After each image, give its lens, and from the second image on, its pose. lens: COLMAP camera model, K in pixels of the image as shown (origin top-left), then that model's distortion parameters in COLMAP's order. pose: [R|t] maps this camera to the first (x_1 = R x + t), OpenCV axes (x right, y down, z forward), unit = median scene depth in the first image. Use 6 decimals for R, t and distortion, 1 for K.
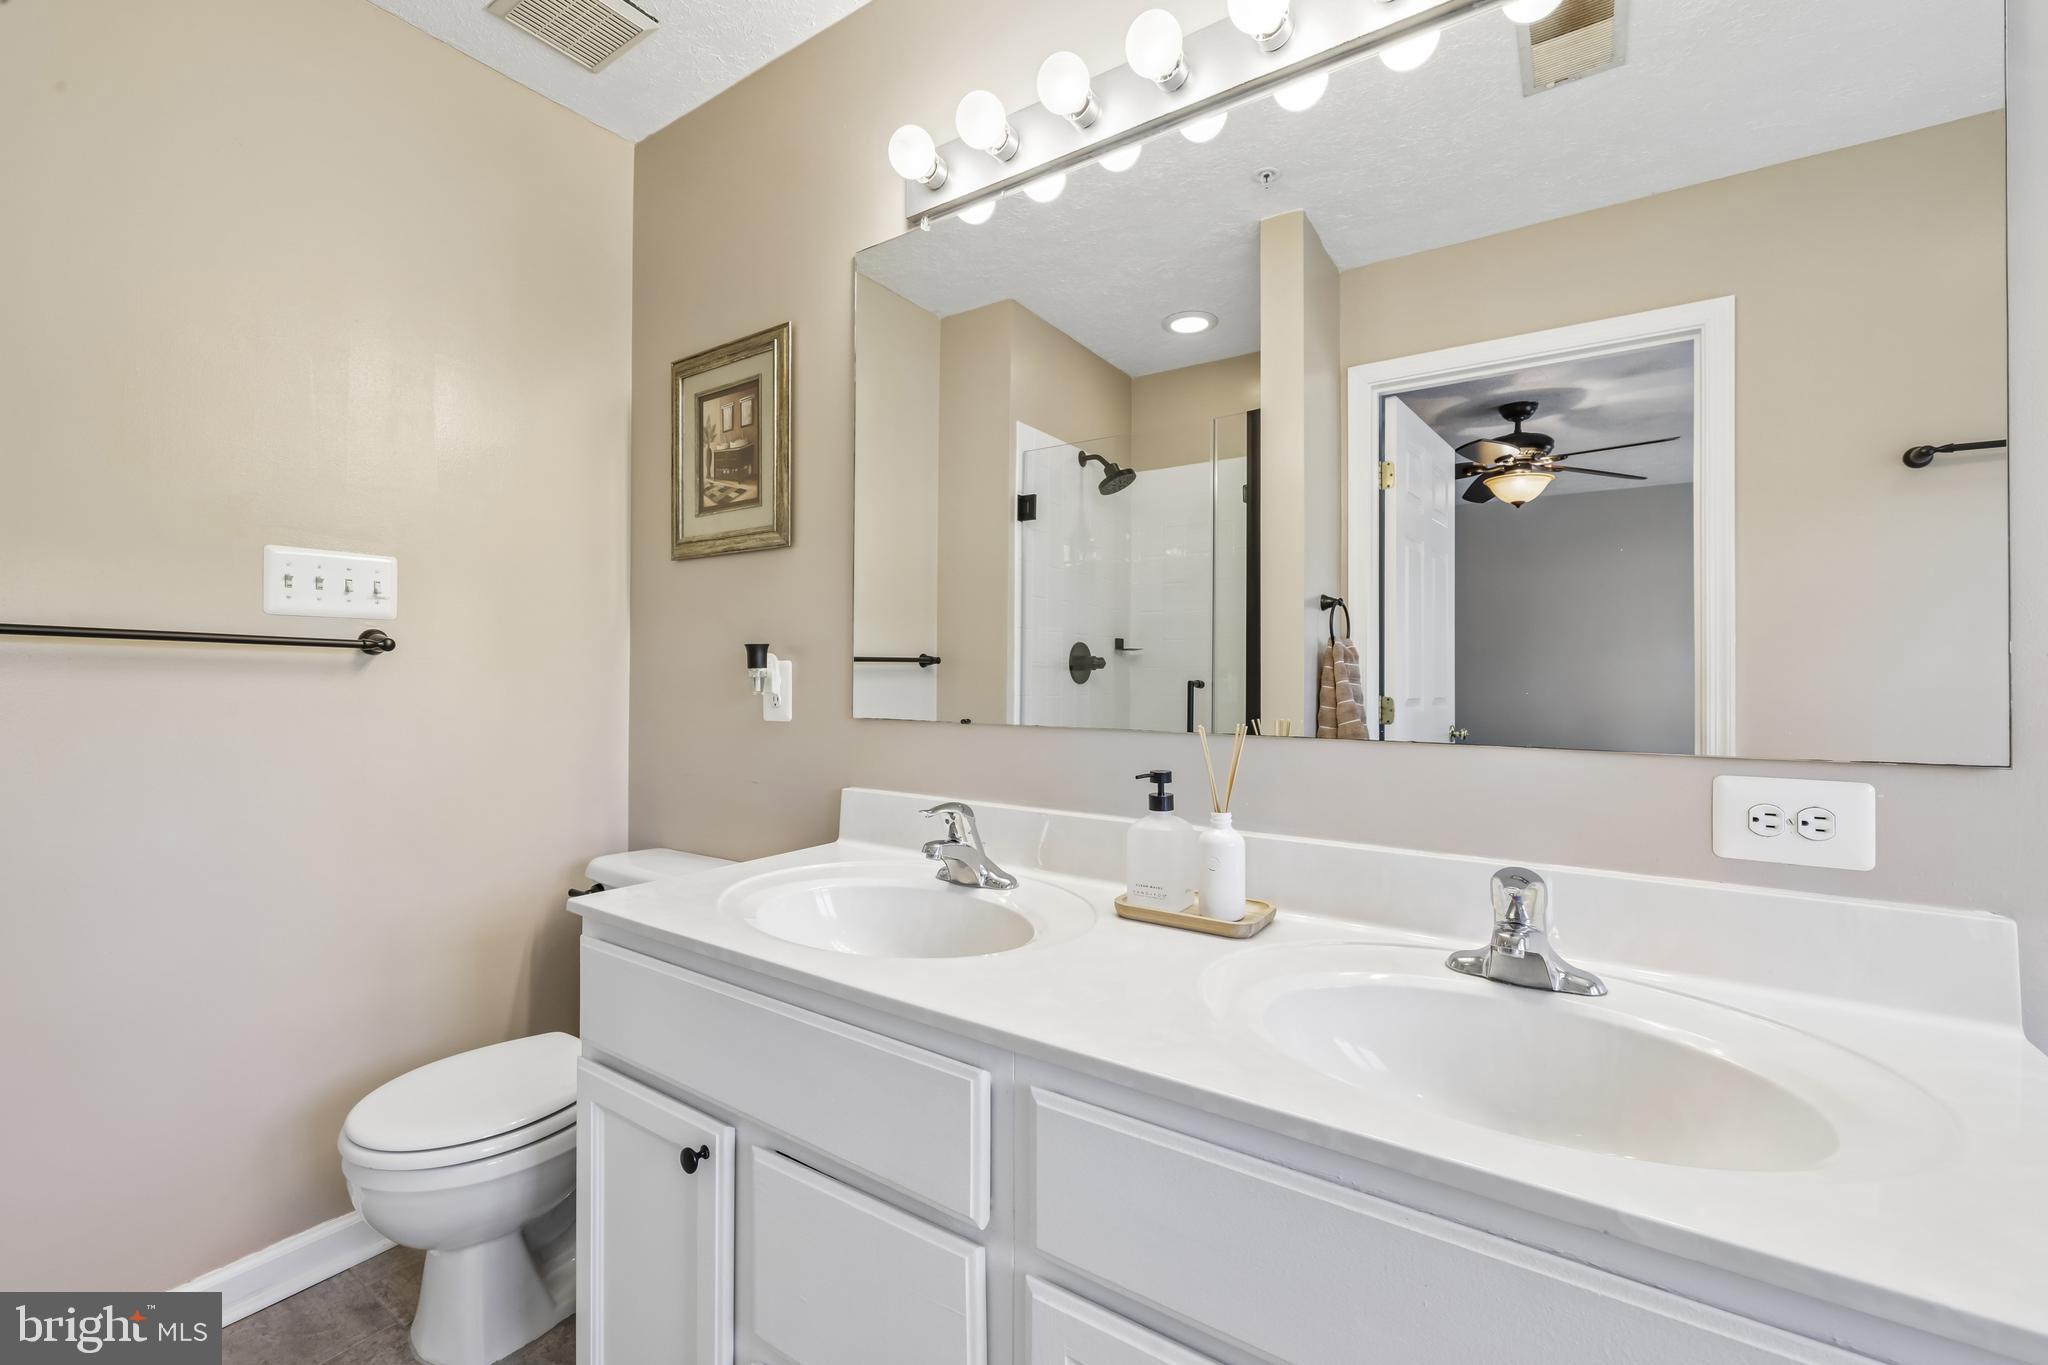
lens RADIAL K [[871.2, 0, 1014.6], [0, 871.2, 671.5], [0, 0, 1]] dist [0.006054, 0.000145]
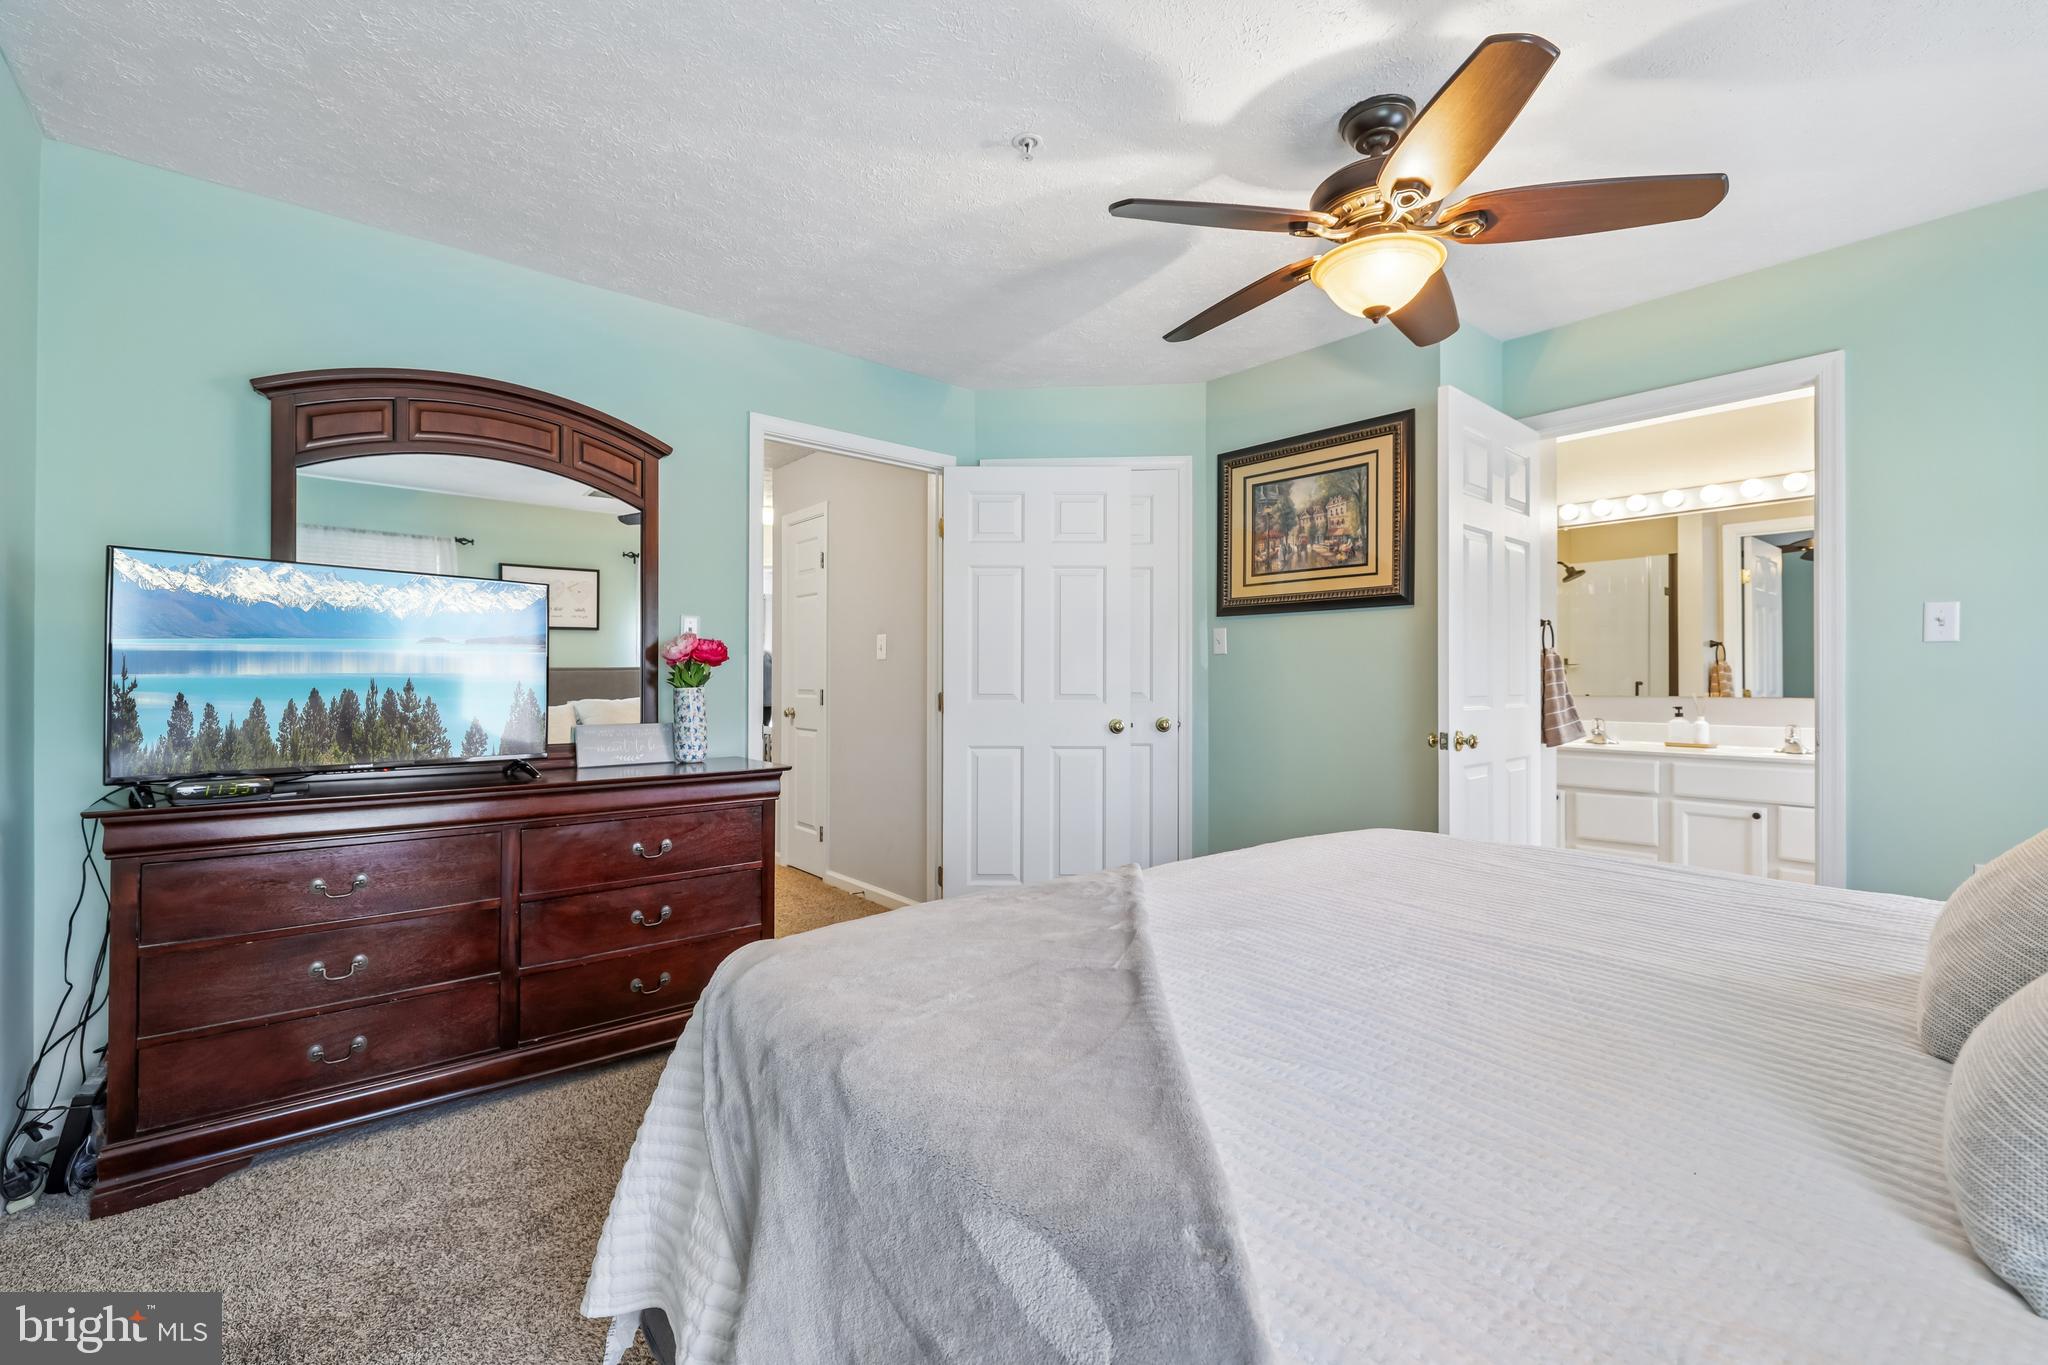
lens RADIAL K [[859.3, 0, 1010.5], [0, 859.3, 680.4], [0, 0, 1]] dist [-0.002528, -0.000117]
pose [[0.959729, -0.003244, -0.280910, -0.829577], [0.004529, 0.999982, 0.003925, -0.008306], [0.280892, -0.005039, 0.959726, -1.762287]]
